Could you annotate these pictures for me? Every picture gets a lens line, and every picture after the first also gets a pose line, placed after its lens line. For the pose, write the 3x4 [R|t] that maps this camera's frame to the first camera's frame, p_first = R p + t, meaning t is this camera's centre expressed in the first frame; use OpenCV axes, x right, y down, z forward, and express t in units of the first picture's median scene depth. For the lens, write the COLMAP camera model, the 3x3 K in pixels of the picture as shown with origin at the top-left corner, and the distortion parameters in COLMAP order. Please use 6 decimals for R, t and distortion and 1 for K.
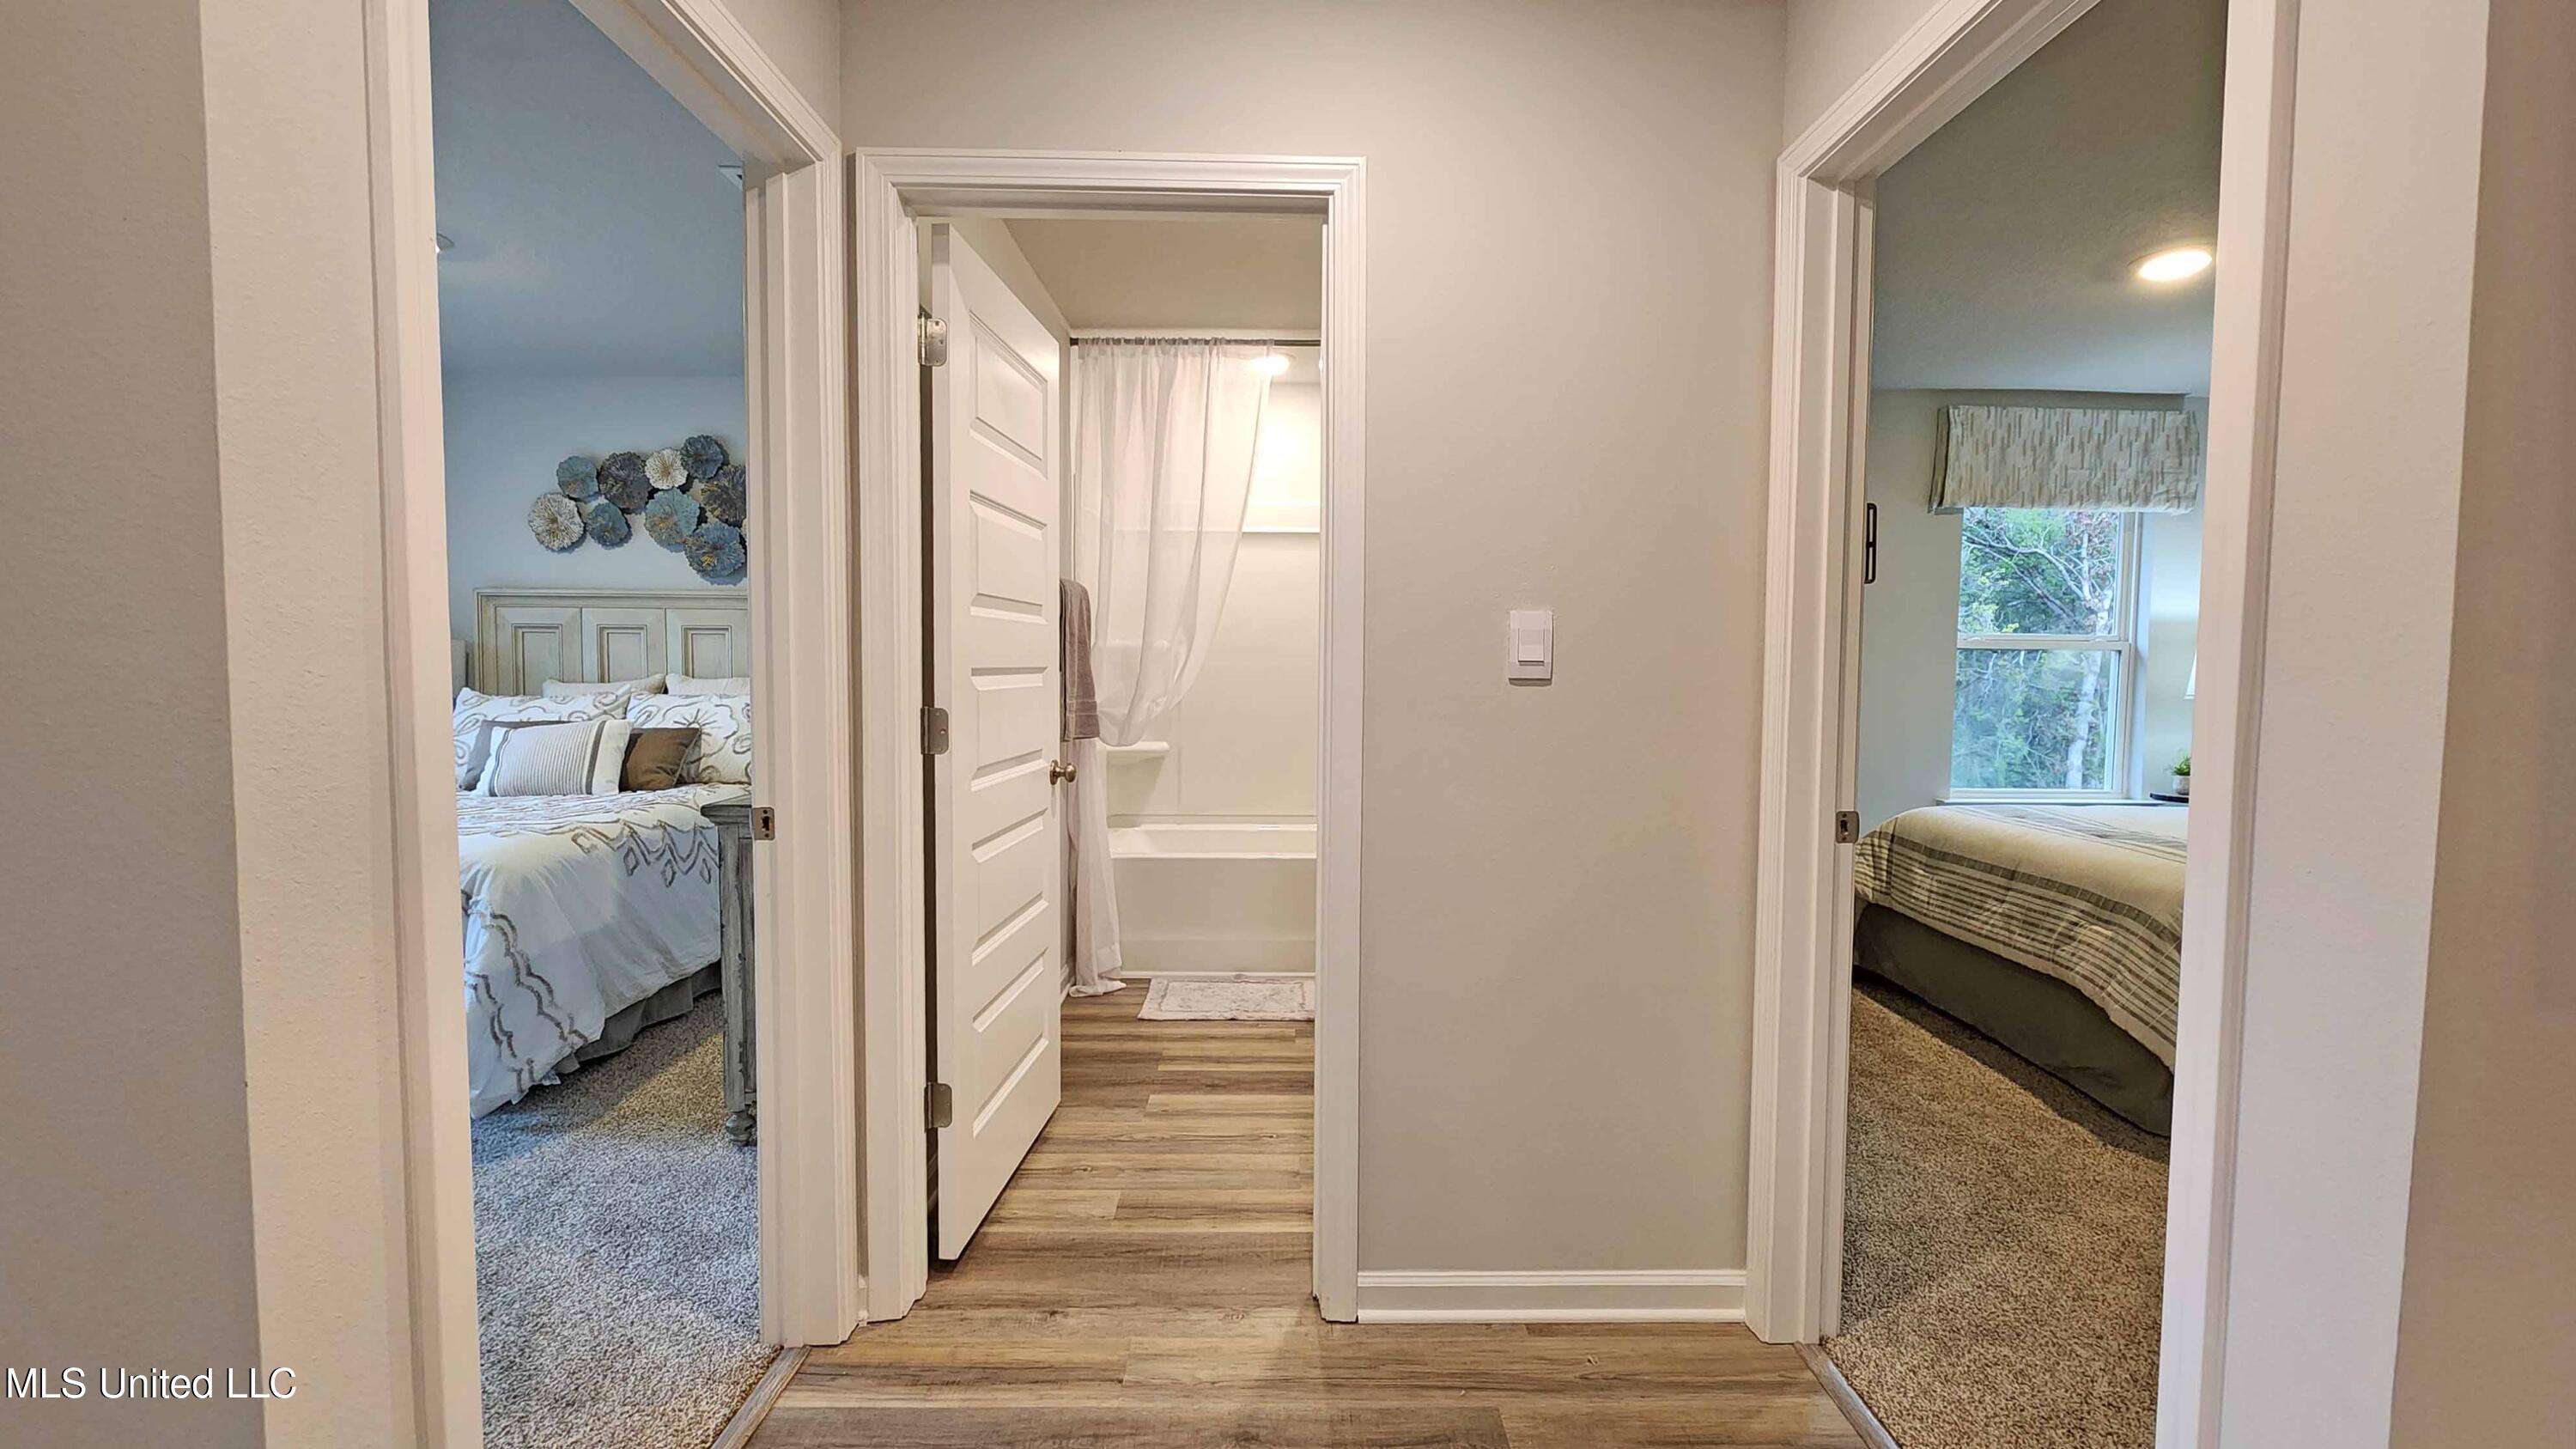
lens RADIAL K [[1054.2, 0, 1298.4], [0, 1054.2, 708.4], [0, 0, 1]] dist [0.001039, -0.000121]
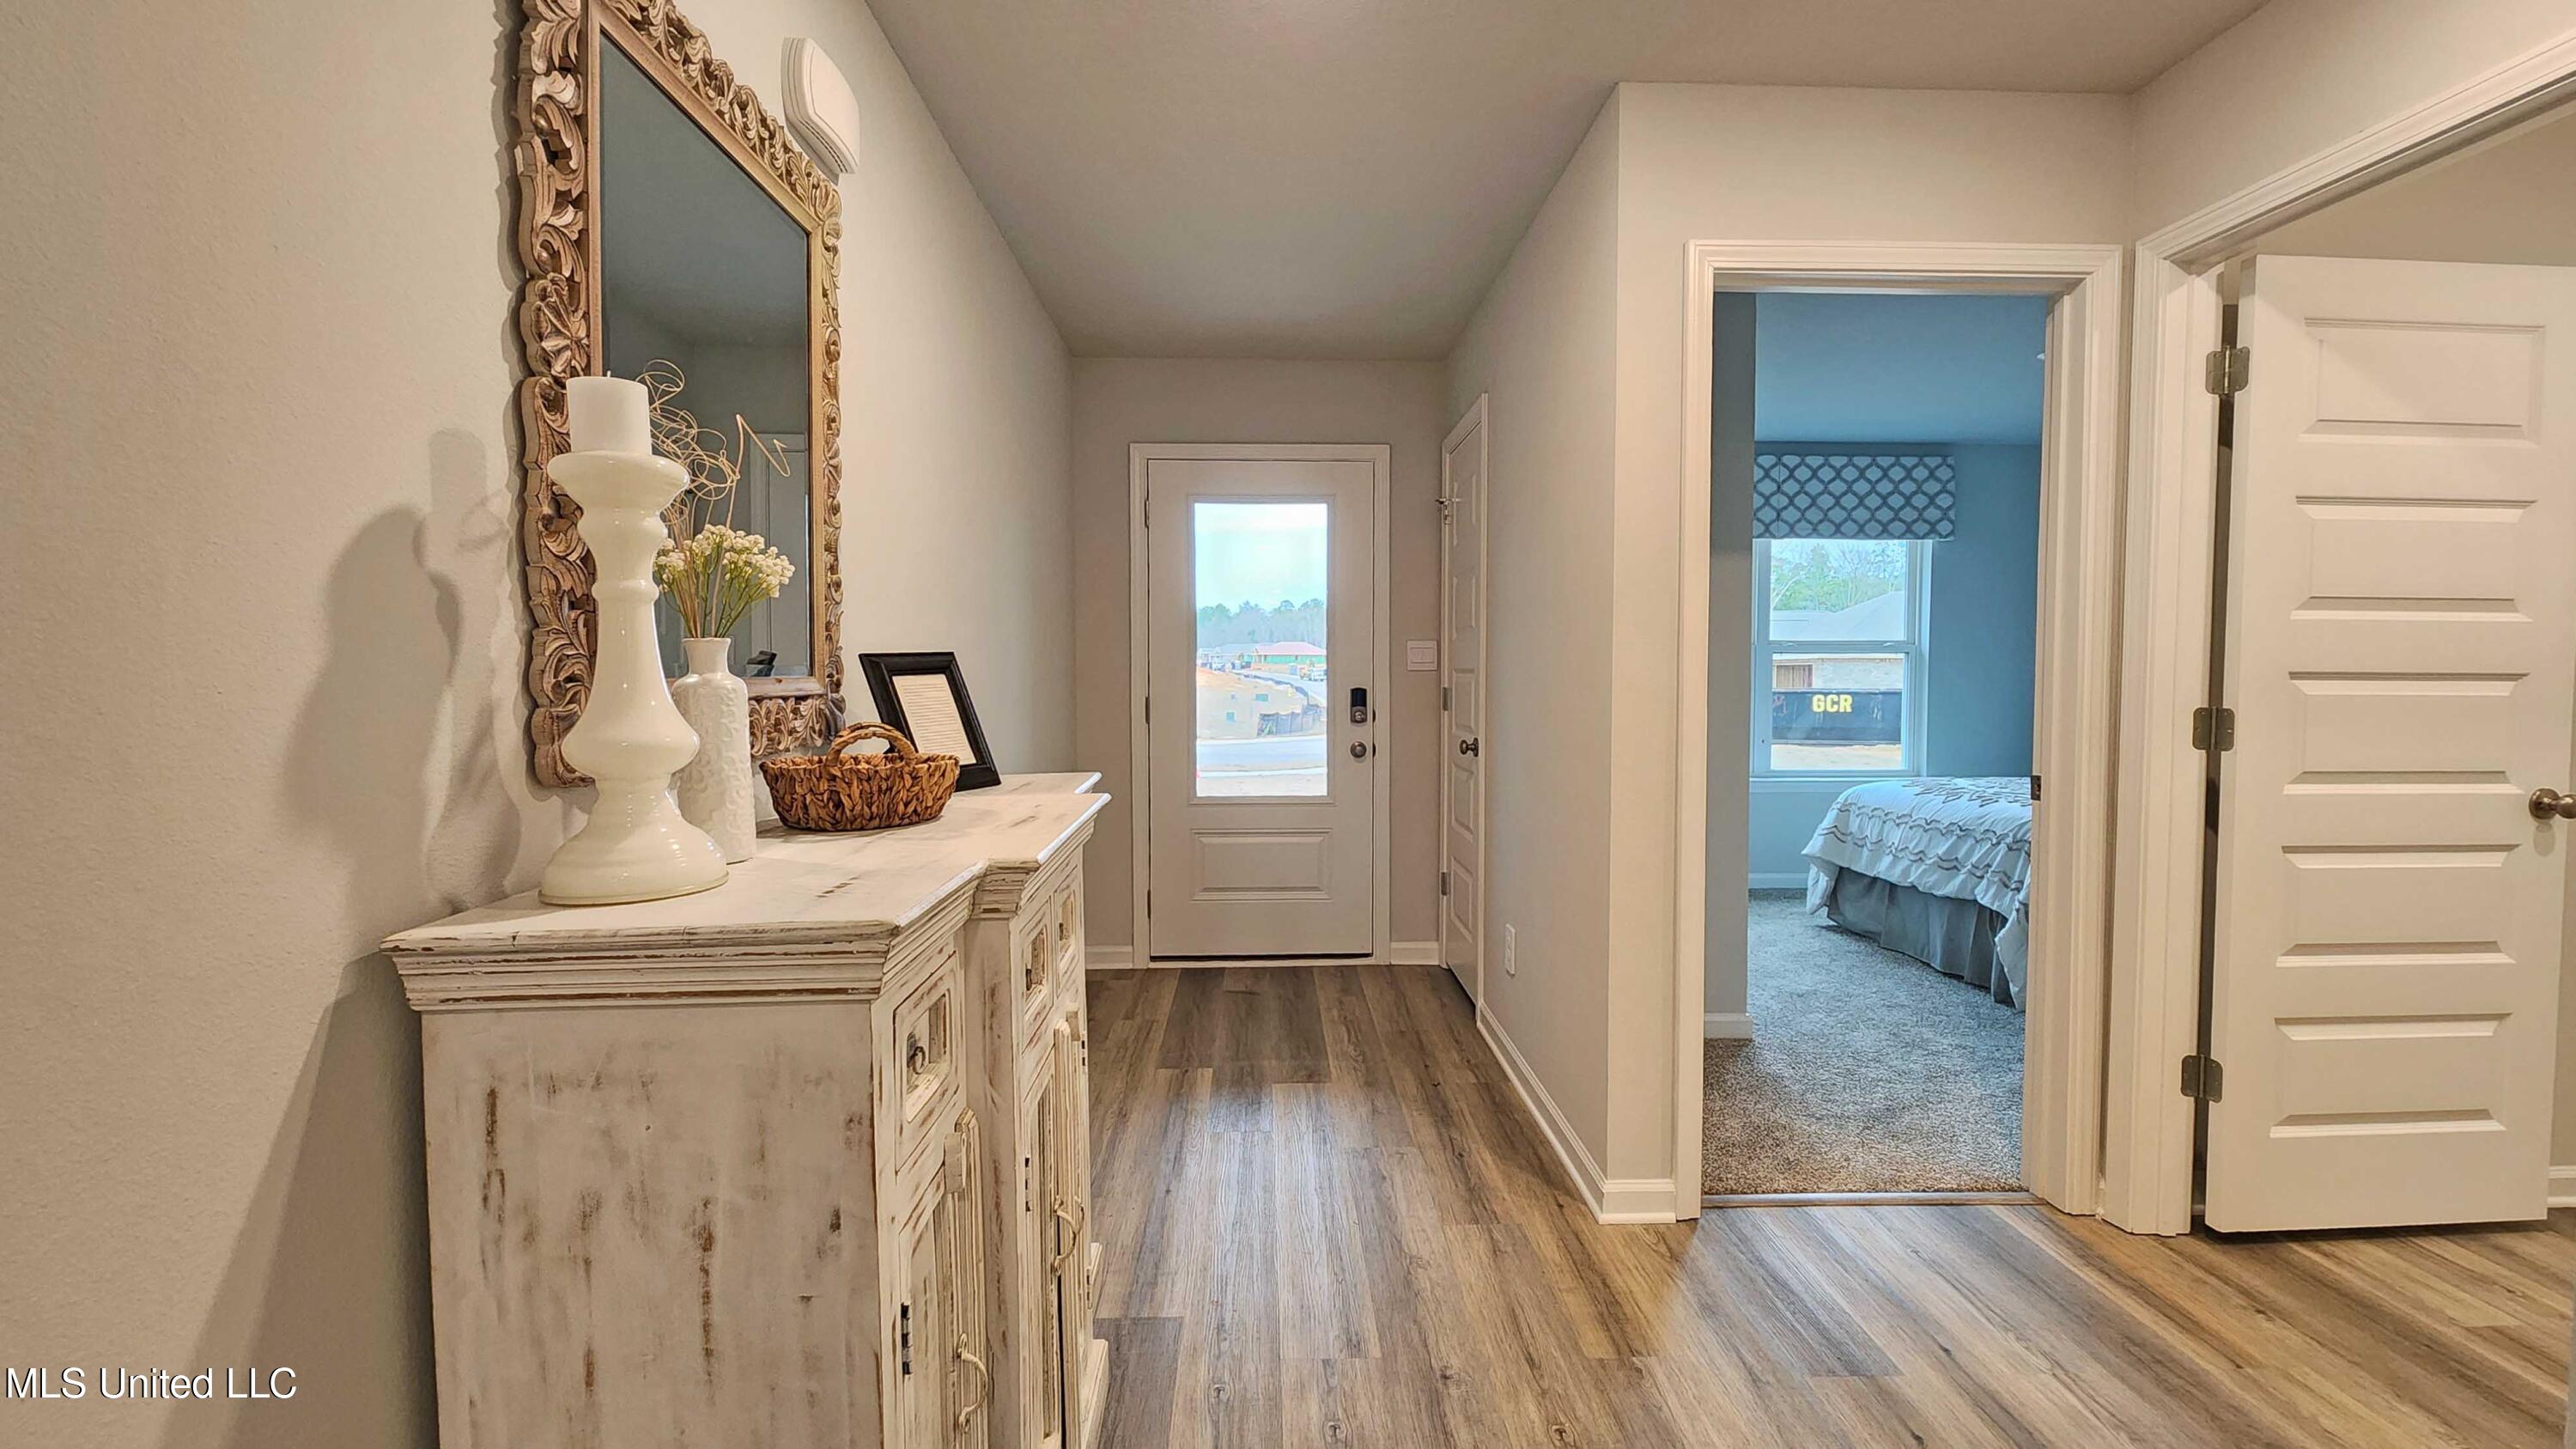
lens RADIAL K [[1047.1, 0, 1295.7], [0, 1047.1, 708.7], [0, 0, 1]] dist [0.001124, 0.000126]
pose [[0.022000, 0.027309, -0.999385, 0.838296], [-0.051788, 0.998316, 0.026140, 0.024979], [0.998416, 0.051181, 0.023377, 0.034691]]
